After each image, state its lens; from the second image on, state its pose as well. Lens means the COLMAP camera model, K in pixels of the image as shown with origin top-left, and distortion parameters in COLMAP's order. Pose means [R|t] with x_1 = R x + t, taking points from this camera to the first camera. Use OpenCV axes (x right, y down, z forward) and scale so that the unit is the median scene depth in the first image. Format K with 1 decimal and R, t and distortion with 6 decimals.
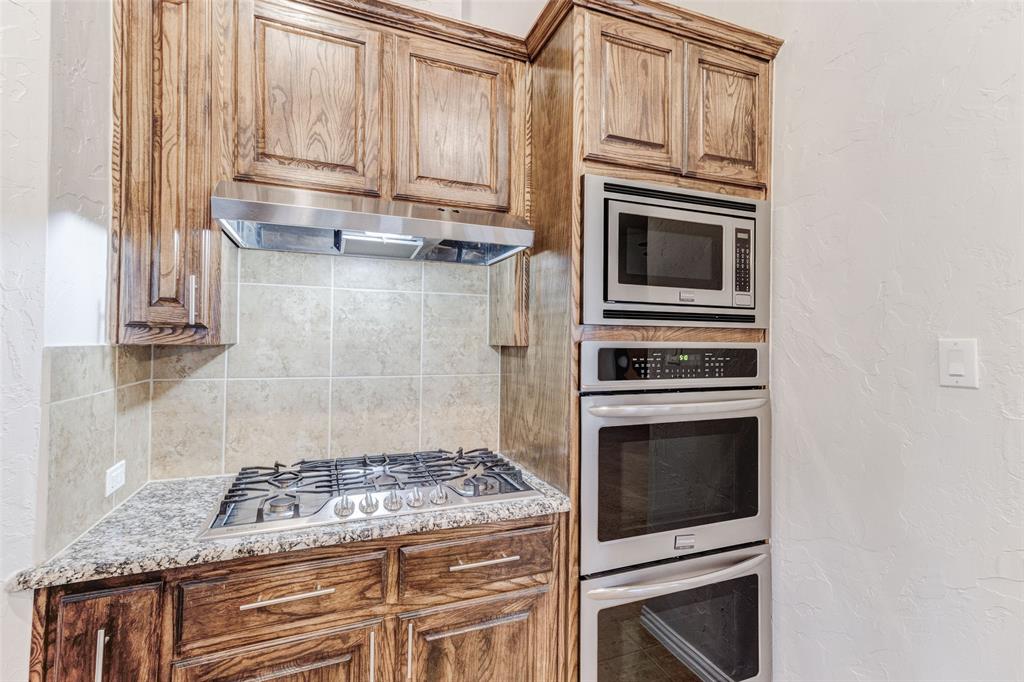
lens RADIAL K [[469.6, 0, 513.5], [0, 469.6, 331.7], [0, 0, 1]] dist [0.021104, 0.000232]
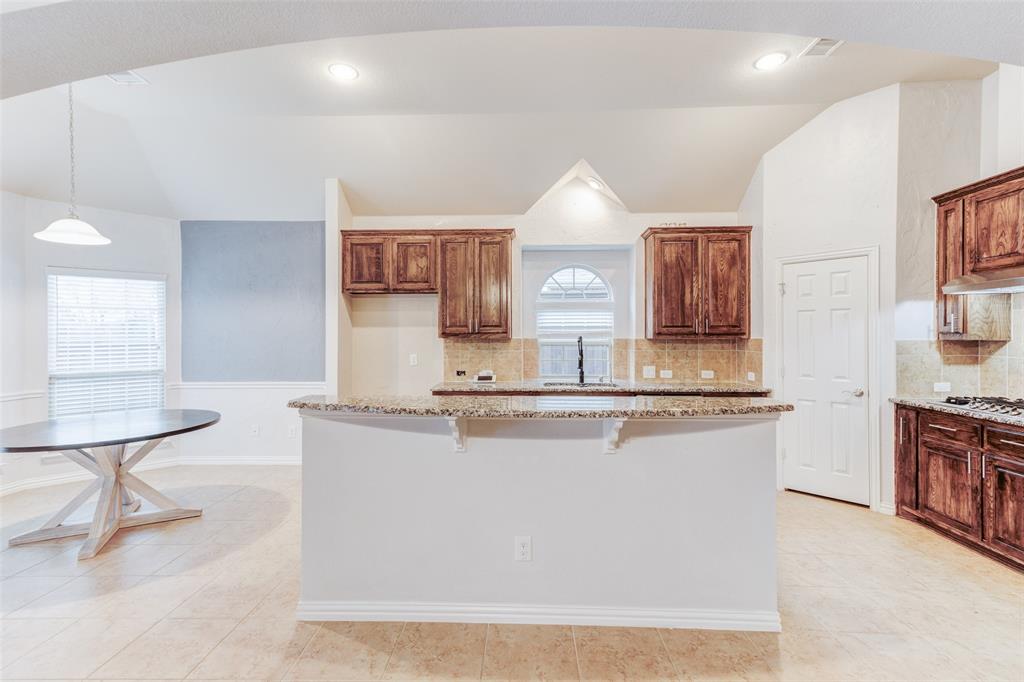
lens RADIAL K [[470.9, 0, 510.6], [0, 470.9, 338.3], [0, 0, 1]] dist [0.023993, 0.000790]
pose [[-0.406162, -0.007241, -0.913772, 2.478095], [0.012154, 0.999837, -0.013326, 0.021045], [0.913720, -0.016518, -0.406008, -0.152820]]
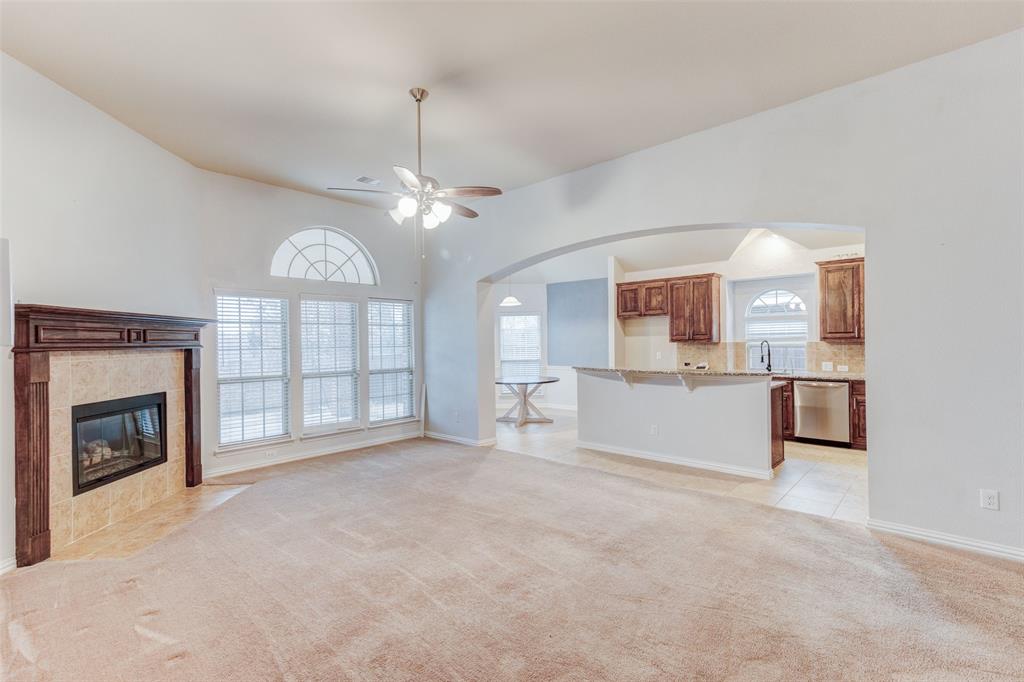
lens RADIAL K [[470.9, 0, 510.6], [0, 470.9, 338.3], [0, 0, 1]] dist [0.023993, 0.000790]
pose [[-0.902161, -0.002448, -0.431392, 3.725031], [0.010459, 0.999566, -0.027544, 0.053680], [0.431272, -0.029361, -0.901744, 2.215356]]
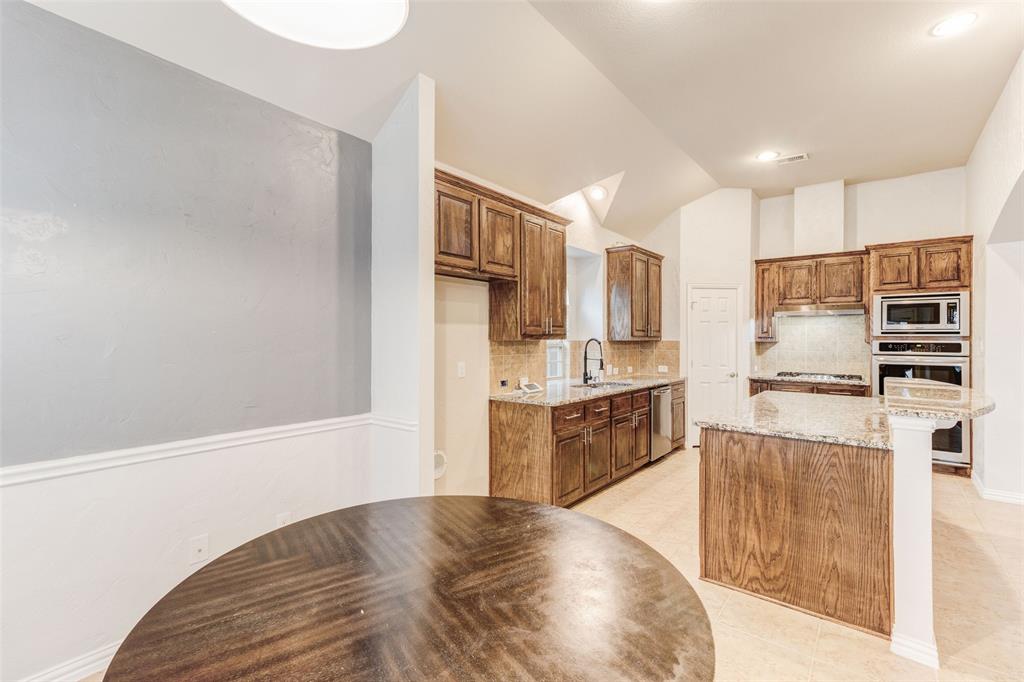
lens RADIAL K [[470.9, 0, 510.6], [0, 470.9, 338.3], [0, 0, 1]] dist [0.023993, 0.000790]
pose [[0.504813, -0.009067, -0.863181, 1.890888], [0.015368, 0.999881, -0.001515, -0.035247], [0.863092, -0.012500, 0.504892, -3.265581]]
